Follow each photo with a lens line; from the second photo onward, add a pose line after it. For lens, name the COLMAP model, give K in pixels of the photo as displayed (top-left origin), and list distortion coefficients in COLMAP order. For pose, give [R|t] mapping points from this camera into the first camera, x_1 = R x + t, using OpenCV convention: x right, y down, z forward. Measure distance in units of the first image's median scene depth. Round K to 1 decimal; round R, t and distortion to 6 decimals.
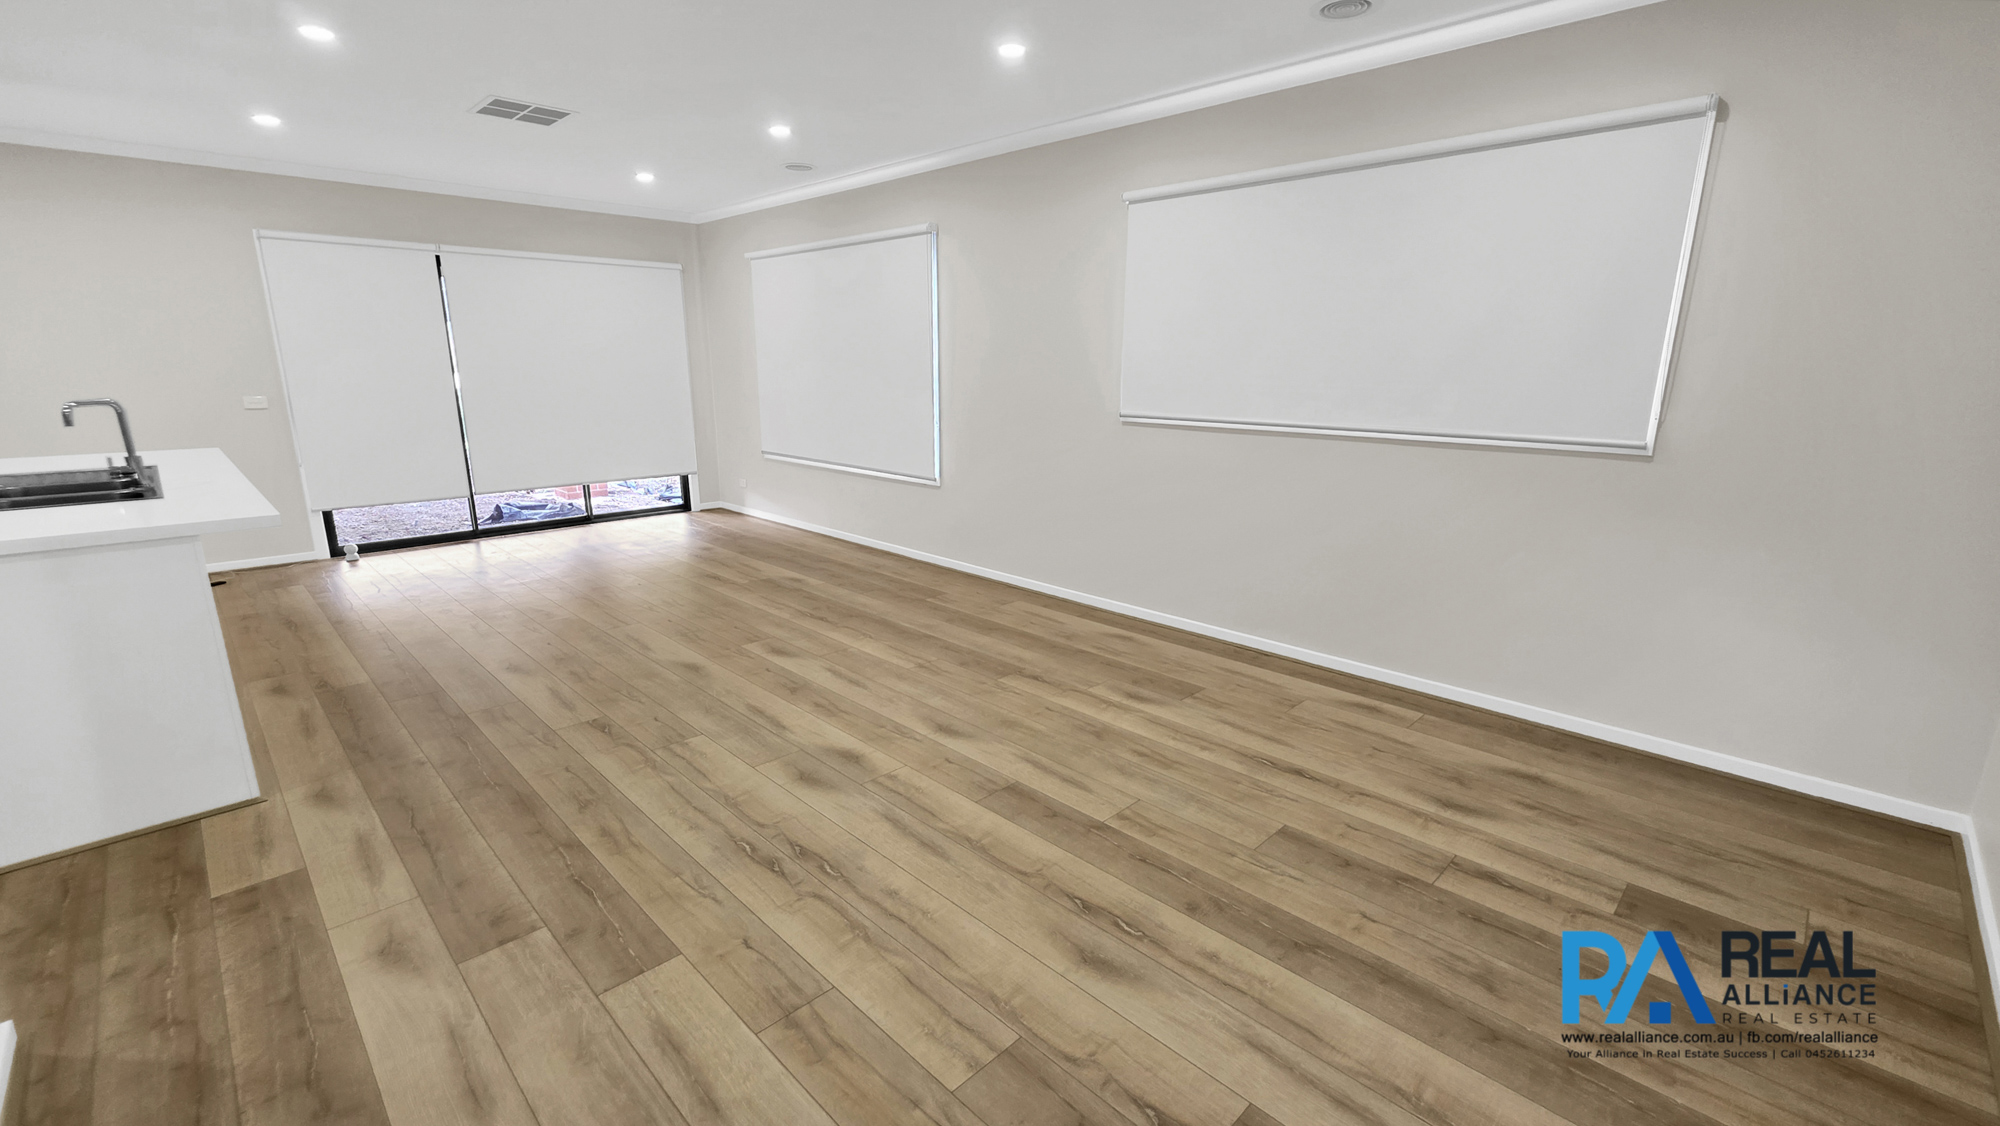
lens RADIAL K [[822.5, 0, 1002.5], [0, 822.5, 575.4], [0, 0, 1]] dist [-0.000701, 0.000918]
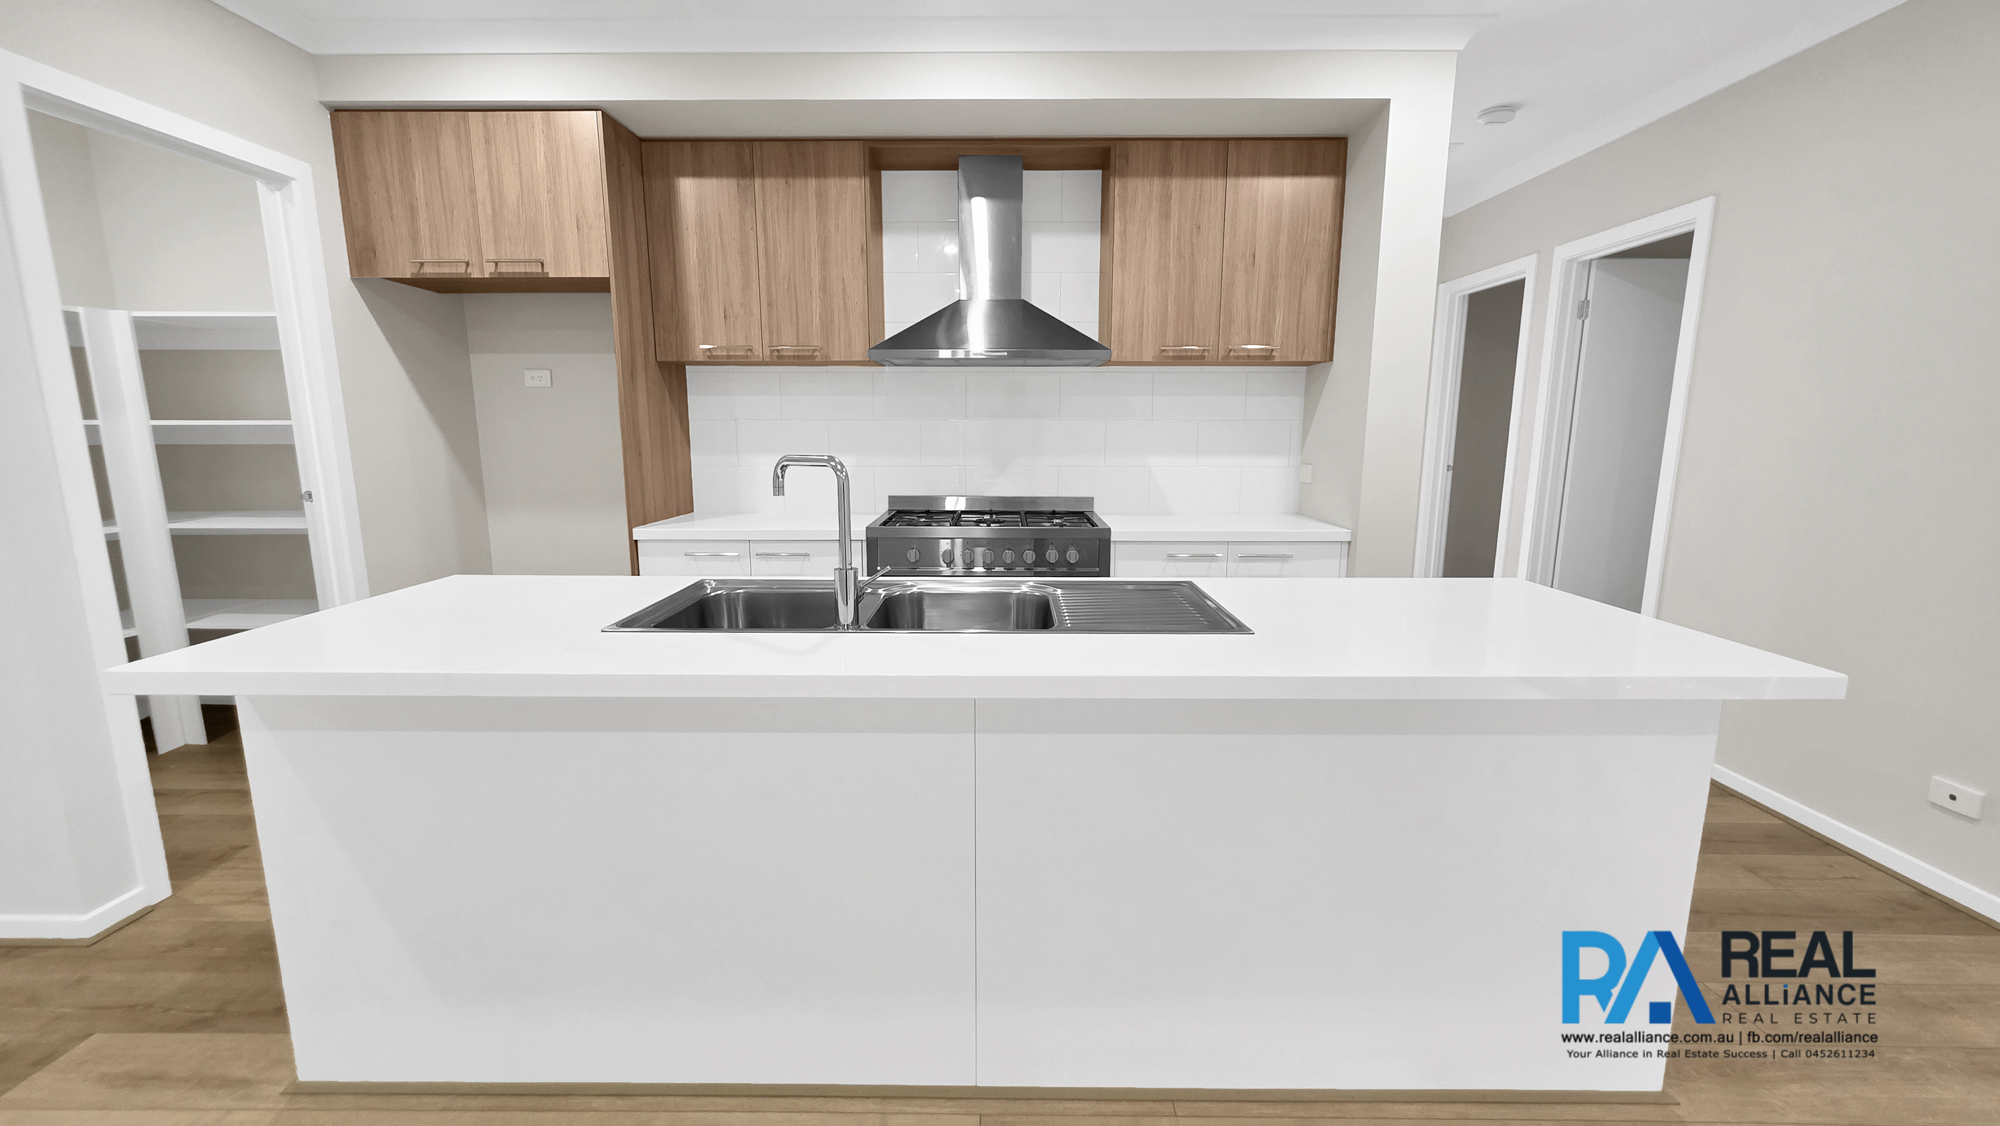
lens RADIAL K [[822.5, 0, 1017.4], [0, 822.5, 560.3], [0, 0, 1]] dist [-0.000701, 0.000918]
pose [[-0.720616, 0.108526, -0.684788, -0.825381], [-0.182167, 0.923337, 0.338029, -0.356115], [0.668975, 0.368335, -0.645602, 1.458309]]
